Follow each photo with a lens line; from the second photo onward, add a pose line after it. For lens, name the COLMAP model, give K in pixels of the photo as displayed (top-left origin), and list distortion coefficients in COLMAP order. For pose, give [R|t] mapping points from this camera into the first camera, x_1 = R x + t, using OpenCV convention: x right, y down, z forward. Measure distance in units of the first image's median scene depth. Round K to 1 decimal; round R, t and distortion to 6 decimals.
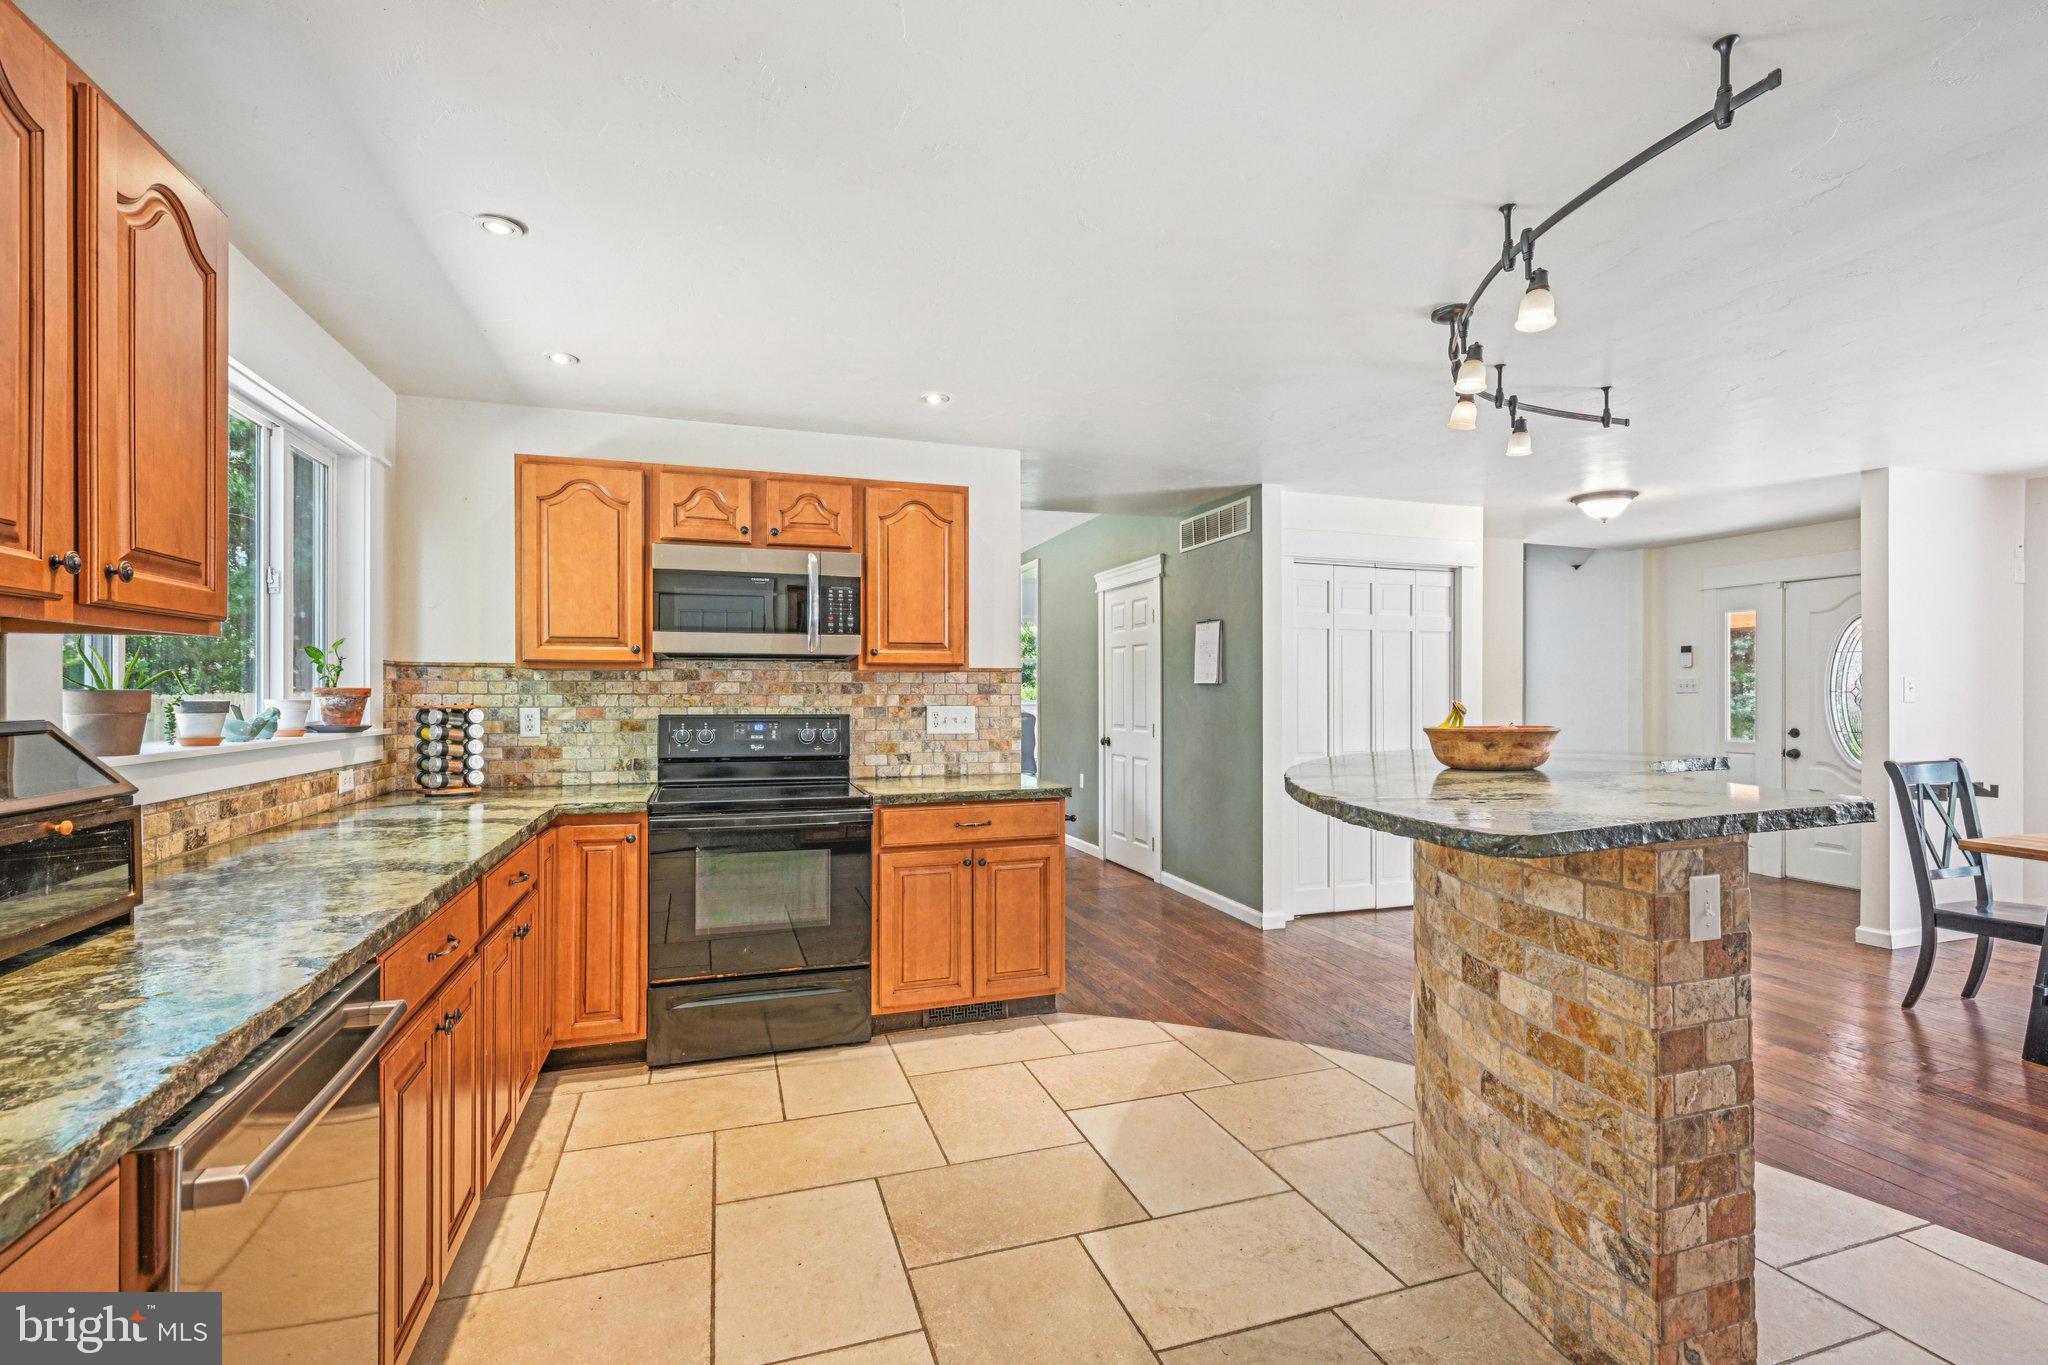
lens RADIAL K [[924.8, 0, 1015.0], [0, 924.8, 693.4], [0, 0, 1]] dist [-0.000824, 0.000302]
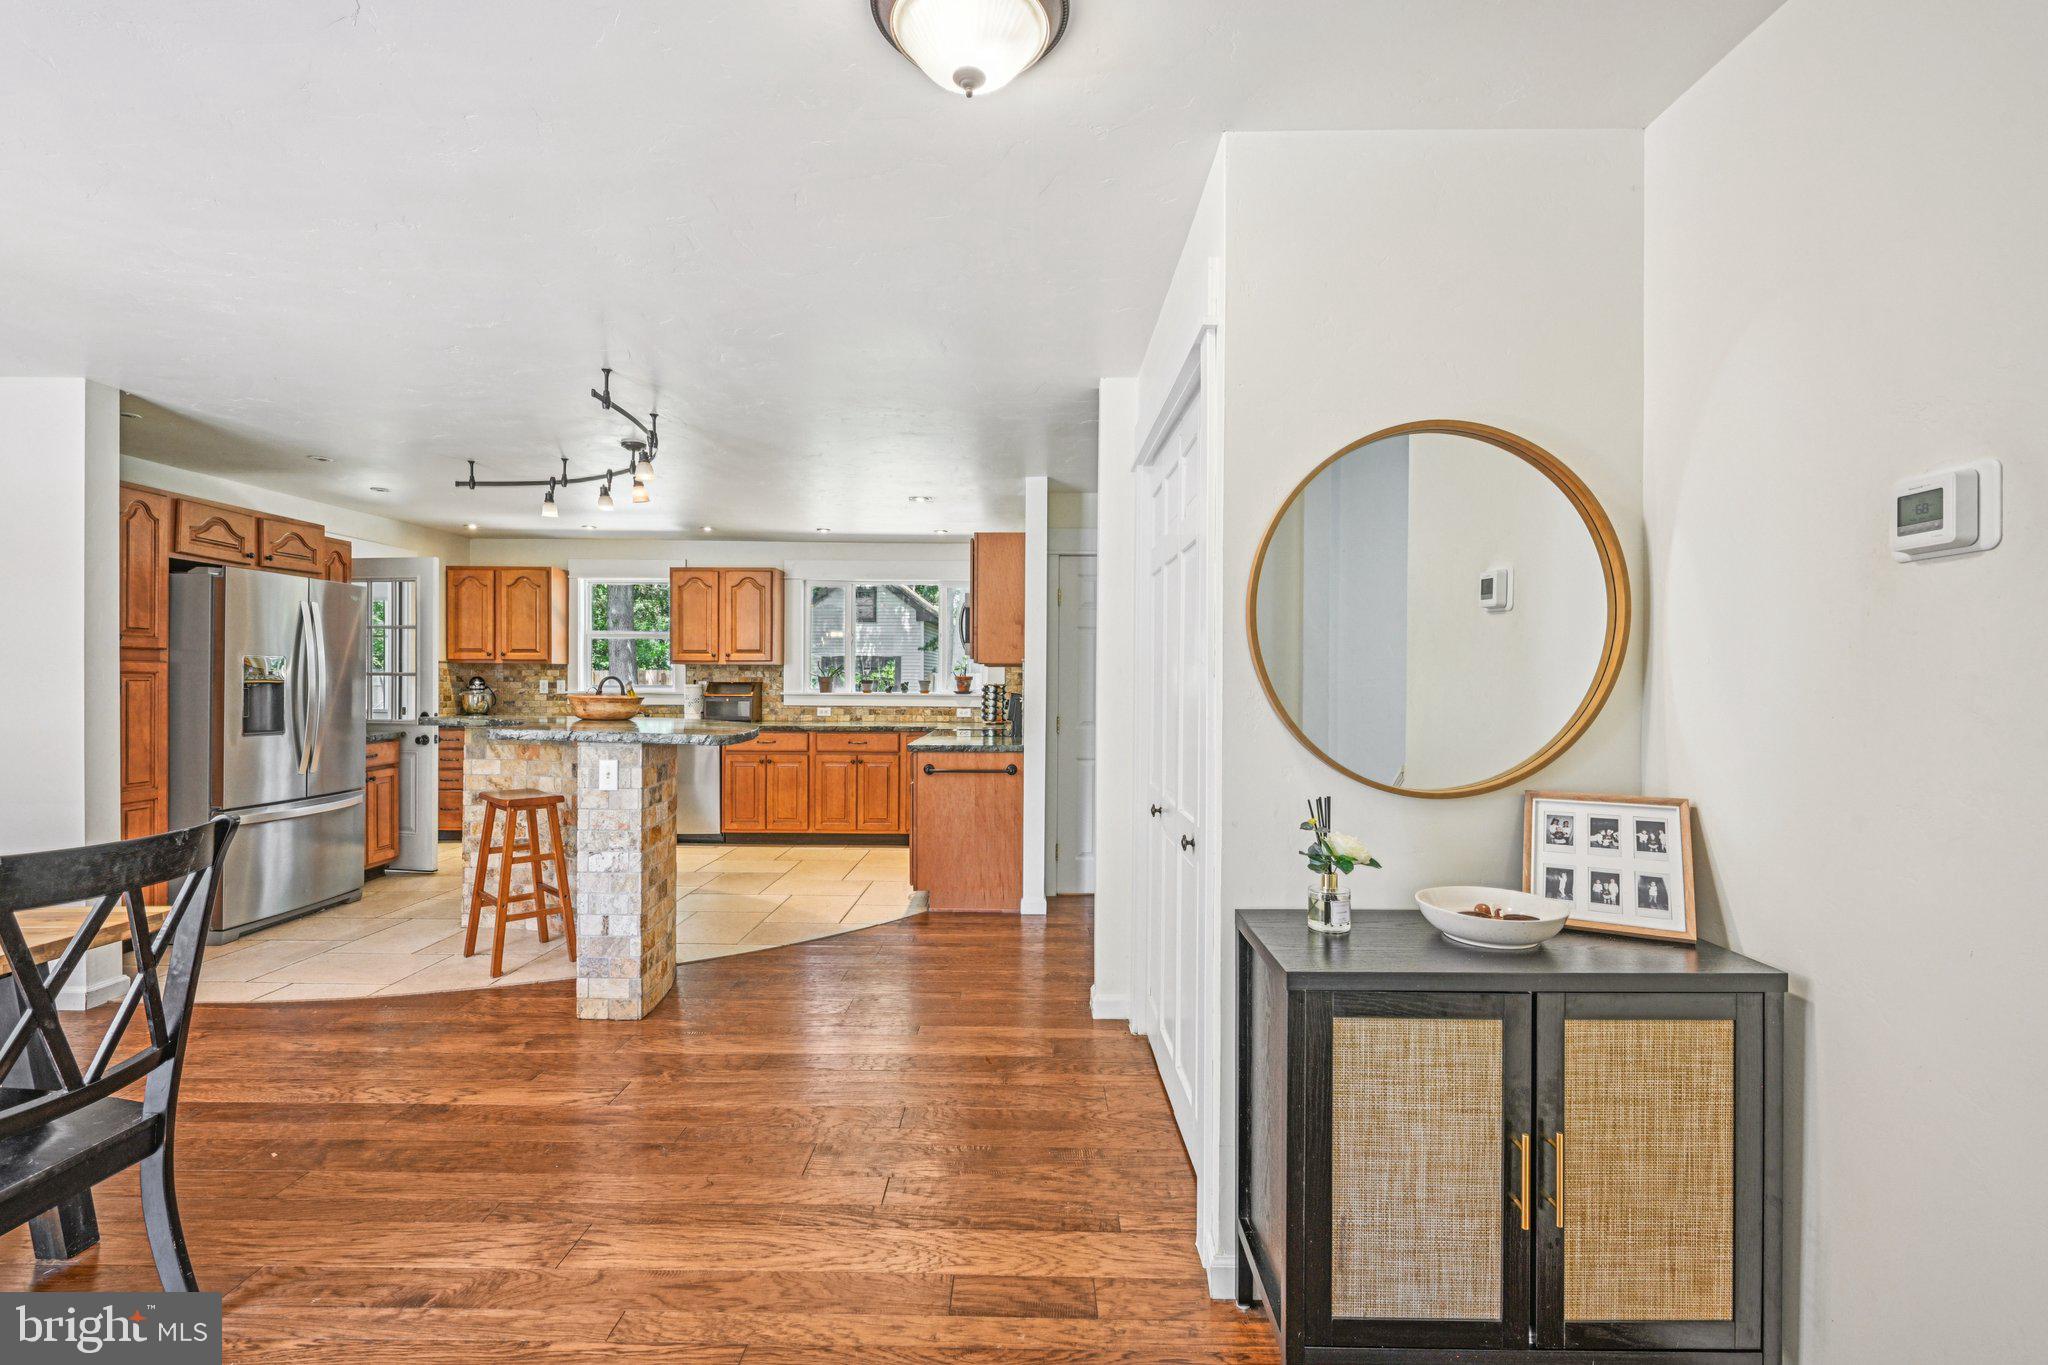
lens RADIAL K [[924.8, 0, 1033.3], [0, 924.8, 687.9], [0, 0, 1]] dist [-0.000824, 0.000302]
pose [[-0.317031, 0.007044, -0.948389, 1.445547], [-0.008205, 0.999915, 0.010169, -0.001741], [0.948380, 0.011005, -0.316947, 1.750948]]
